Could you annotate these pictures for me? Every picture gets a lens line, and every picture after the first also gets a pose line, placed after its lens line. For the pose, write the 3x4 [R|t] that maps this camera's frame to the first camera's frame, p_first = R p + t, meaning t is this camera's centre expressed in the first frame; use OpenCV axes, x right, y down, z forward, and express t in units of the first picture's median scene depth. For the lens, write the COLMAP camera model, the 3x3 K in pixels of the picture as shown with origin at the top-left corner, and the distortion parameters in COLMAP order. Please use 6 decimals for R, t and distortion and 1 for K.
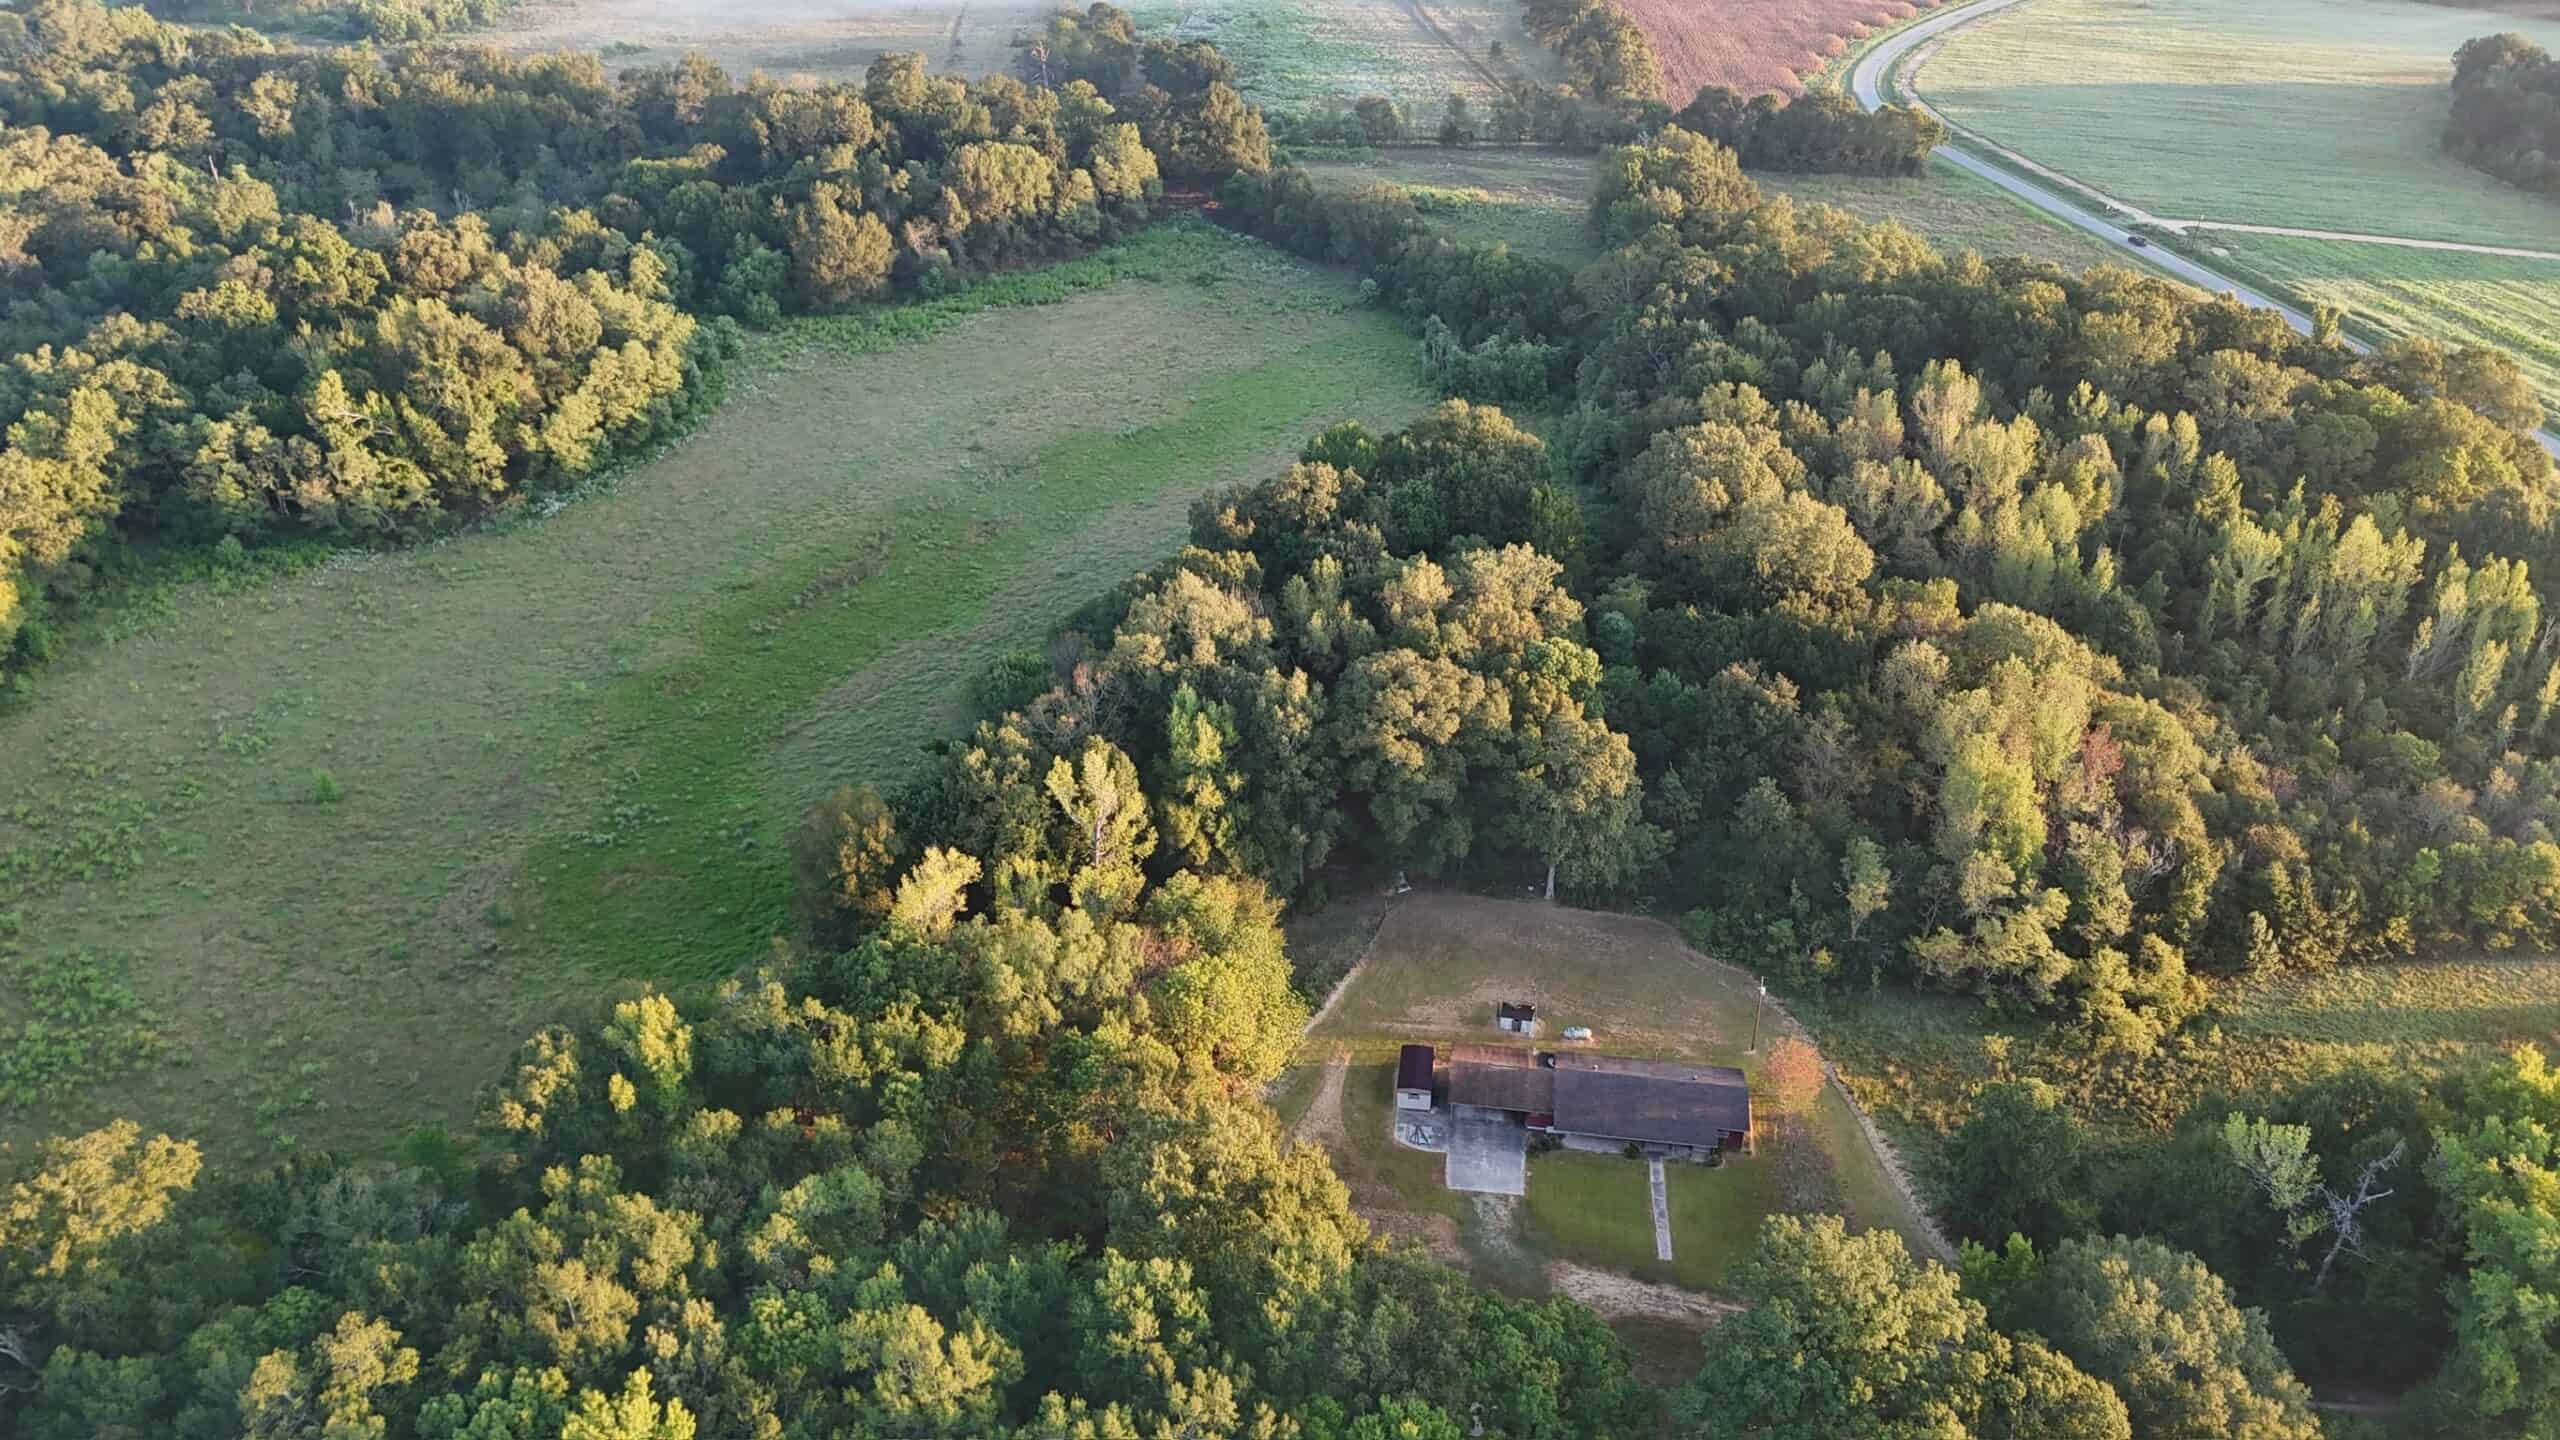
lens RADIAL K [[1882.9, 0, 1277.7], [0, 1882.9, 714.1], [0, 0, 1]] dist [0.092107, -0.094068]
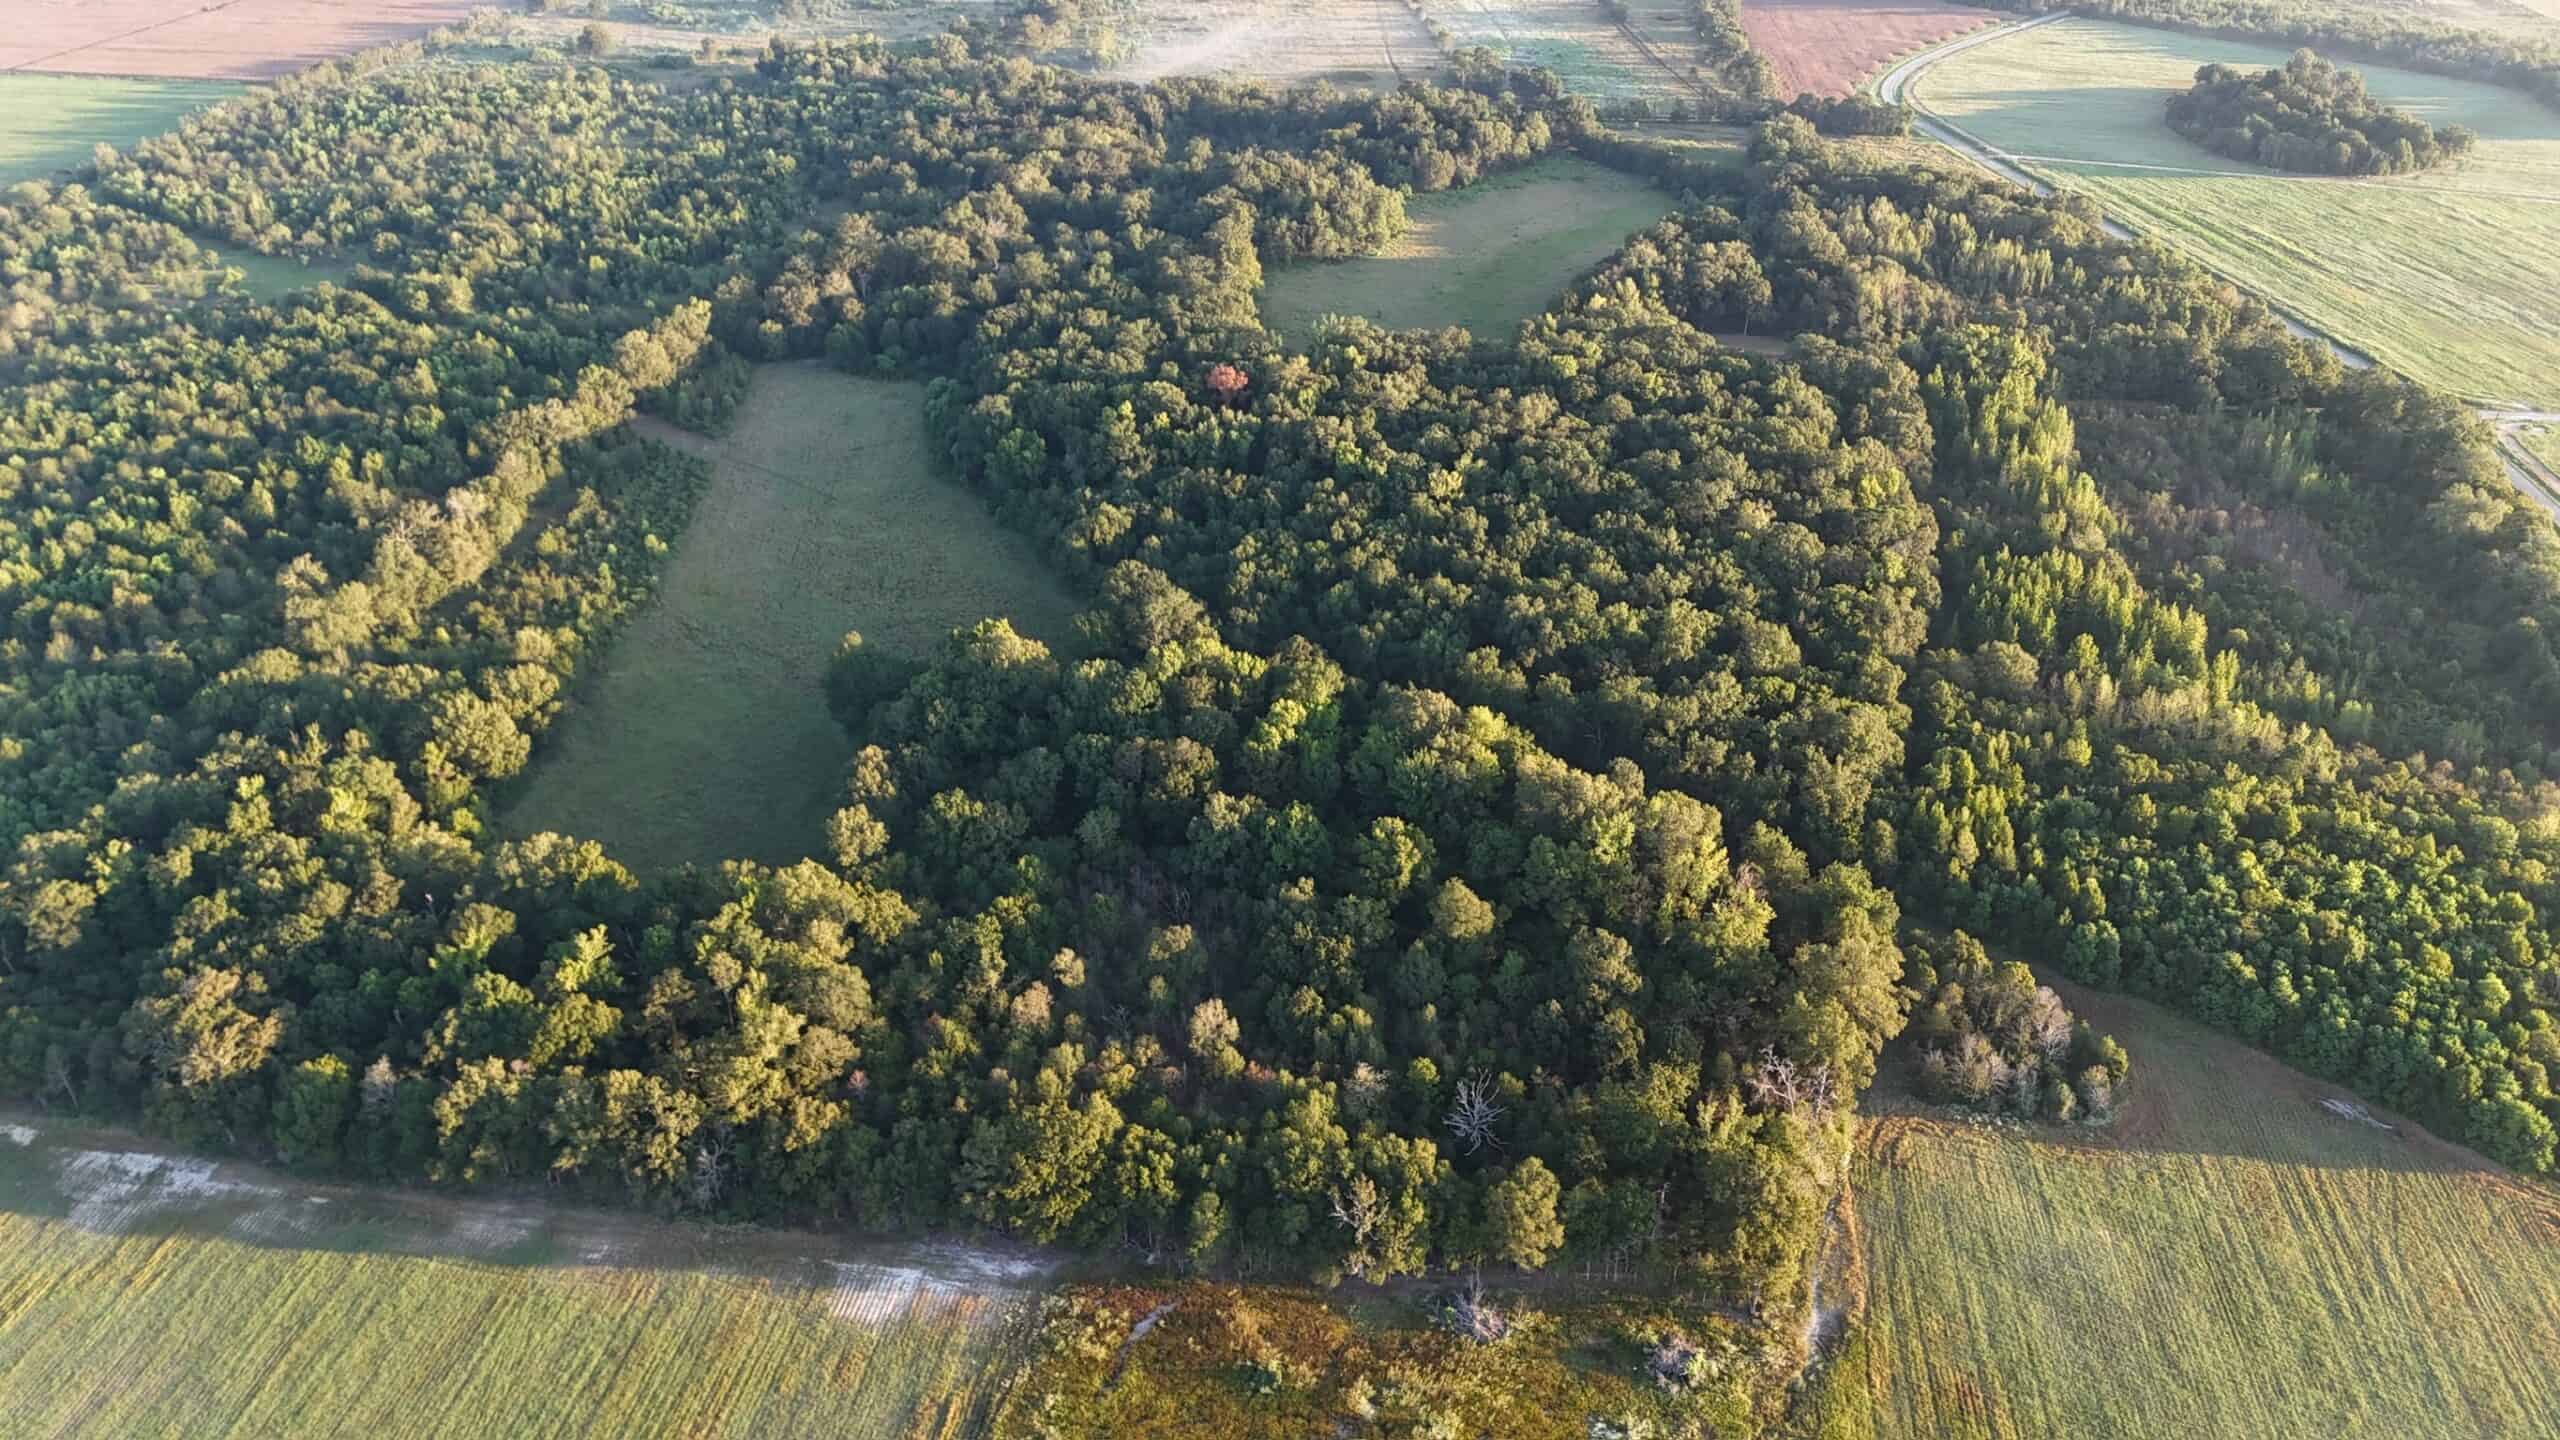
lens RADIAL K [[1882.9, 0, 1274.4], [0, 1882.9, 724.9], [0, 0, 1]] dist [0.092107, -0.094068]
pose [[0.998575, 0.016734, -0.050683, -0.572700], [-0.016015, 0.999766, 0.014558, 0.831574], [0.050915, -0.013725, 0.998609, -2.743563]]
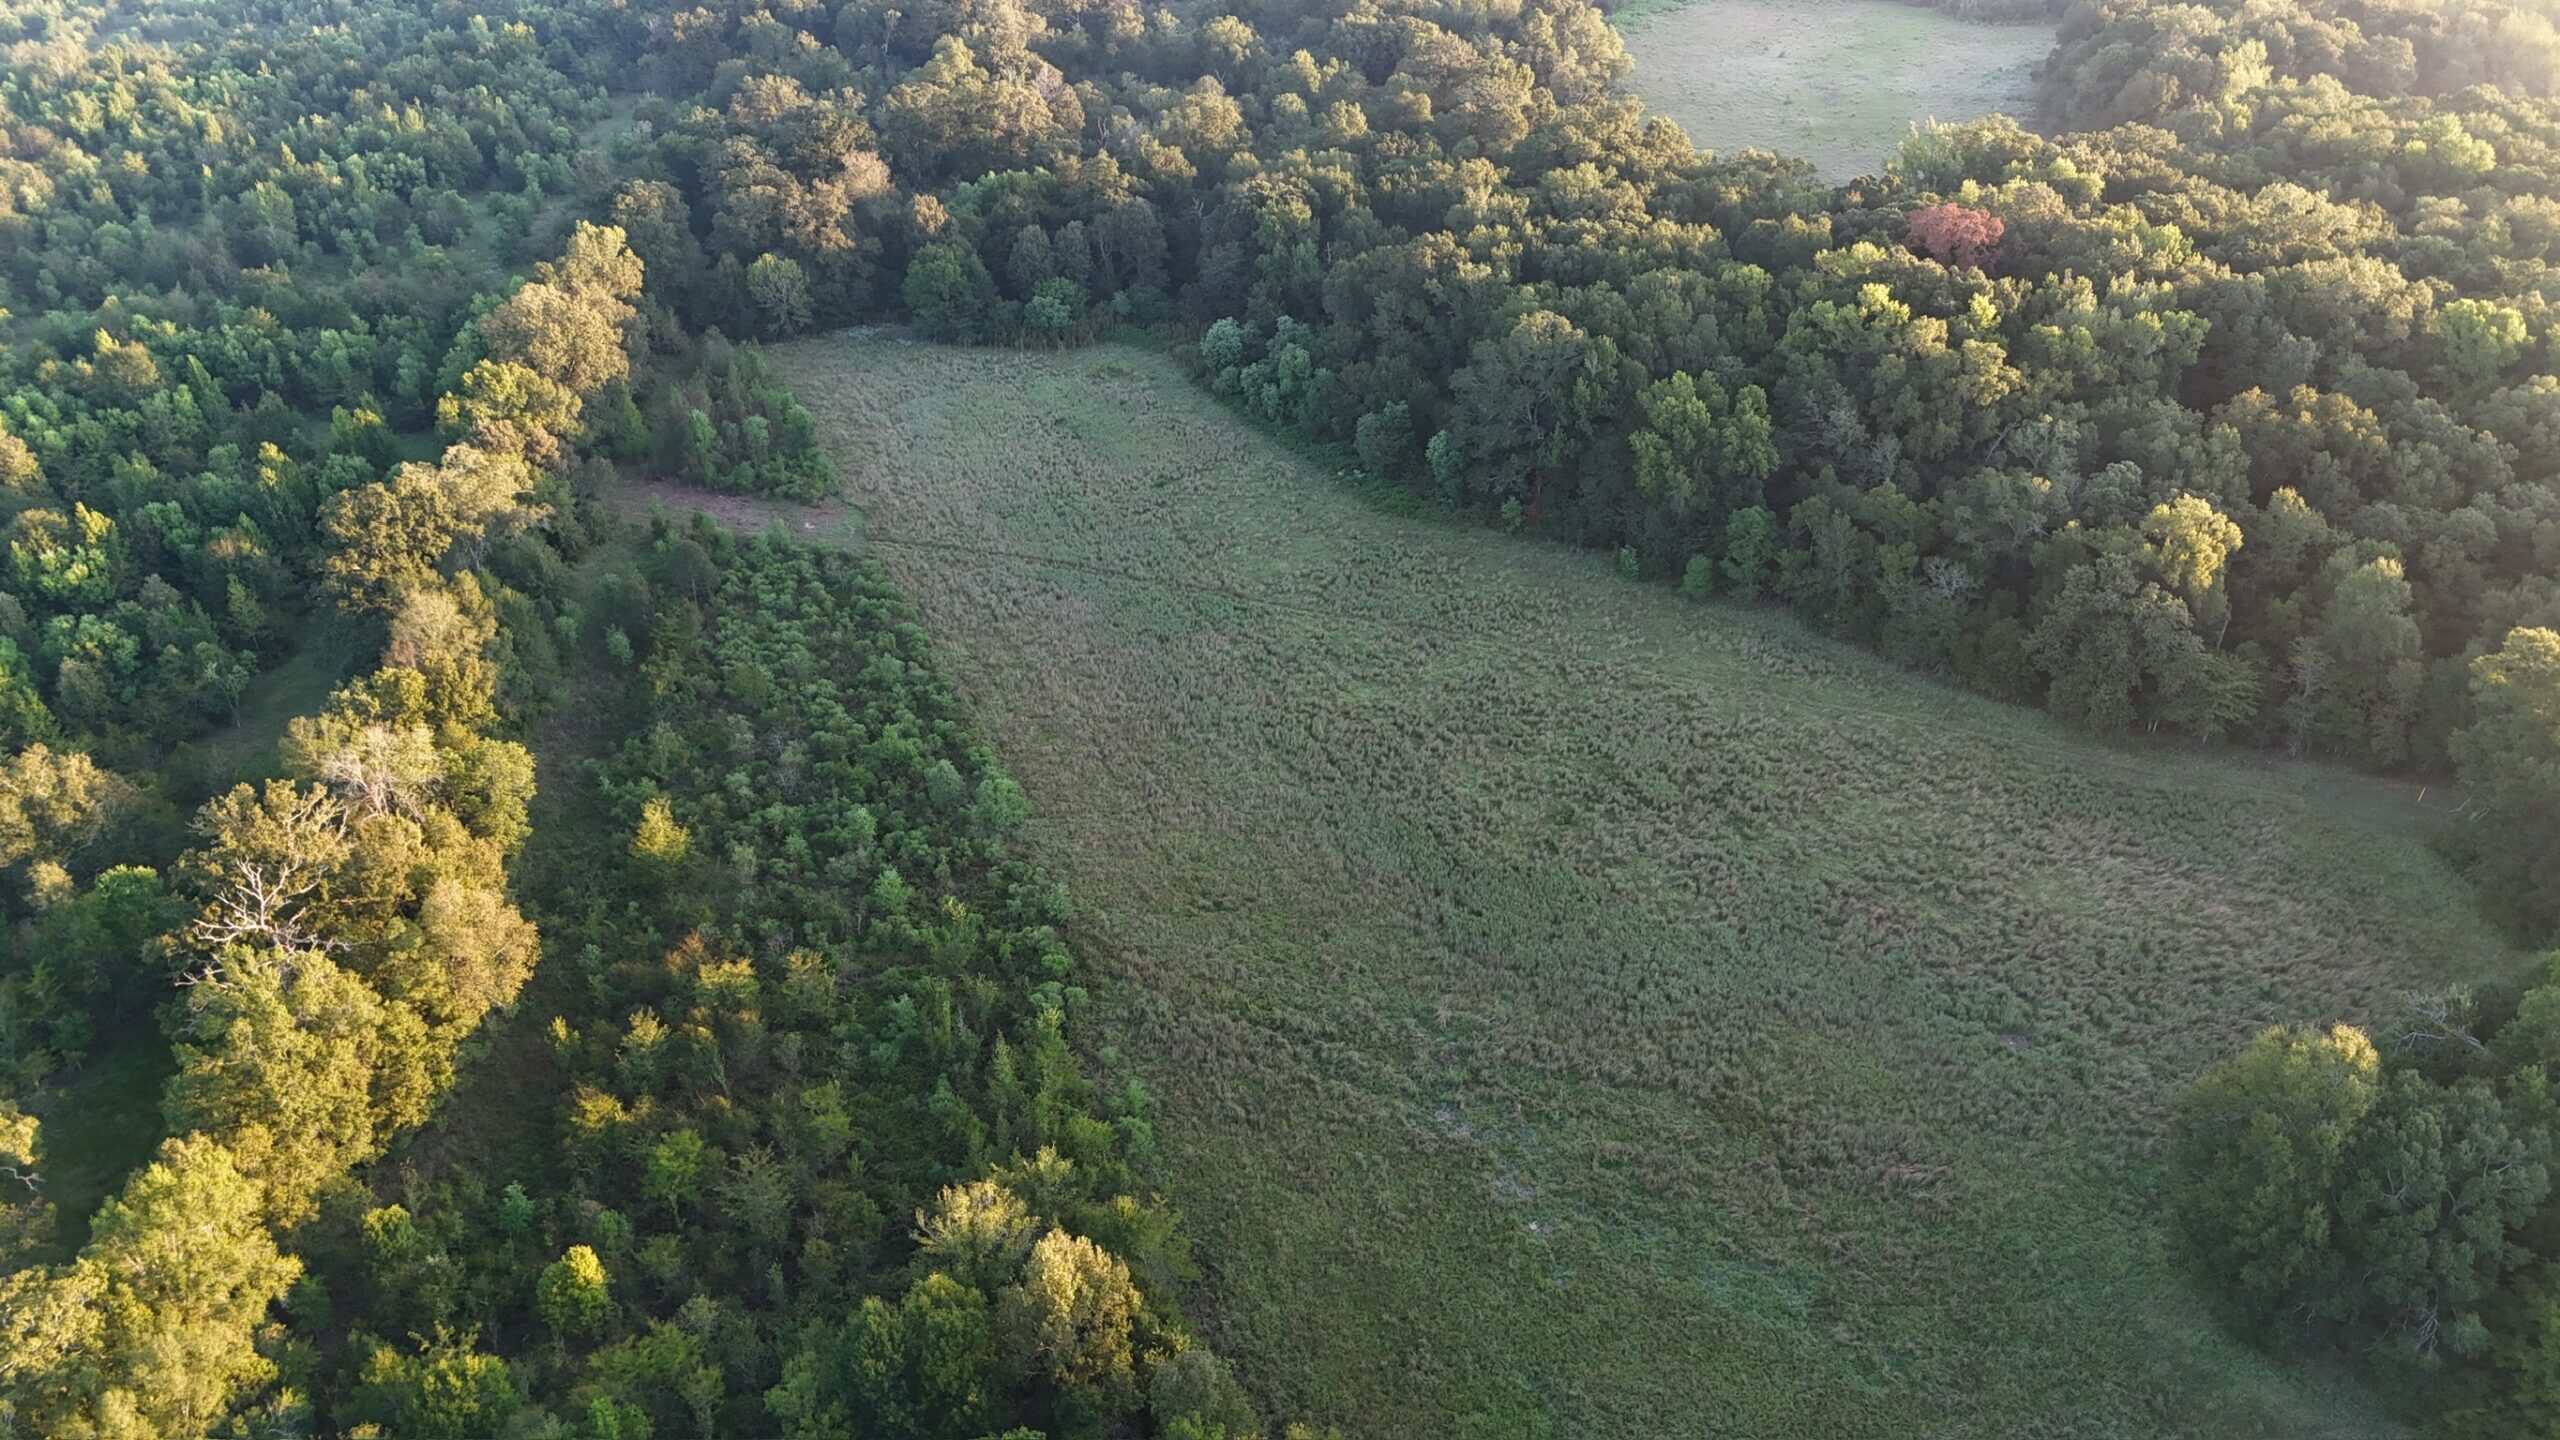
lens RADIAL K [[1882.9, 0, 1276.1], [0, 1882.9, 735.2], [0, 0, 1]] dist [0.092107, -0.094068]
pose [[0.964803, -0.142175, 0.221229, -1.732673], [0.140657, 0.989798, 0.022683, 0.585315], [-0.222197, 0.009233, 0.974958, -0.930927]]
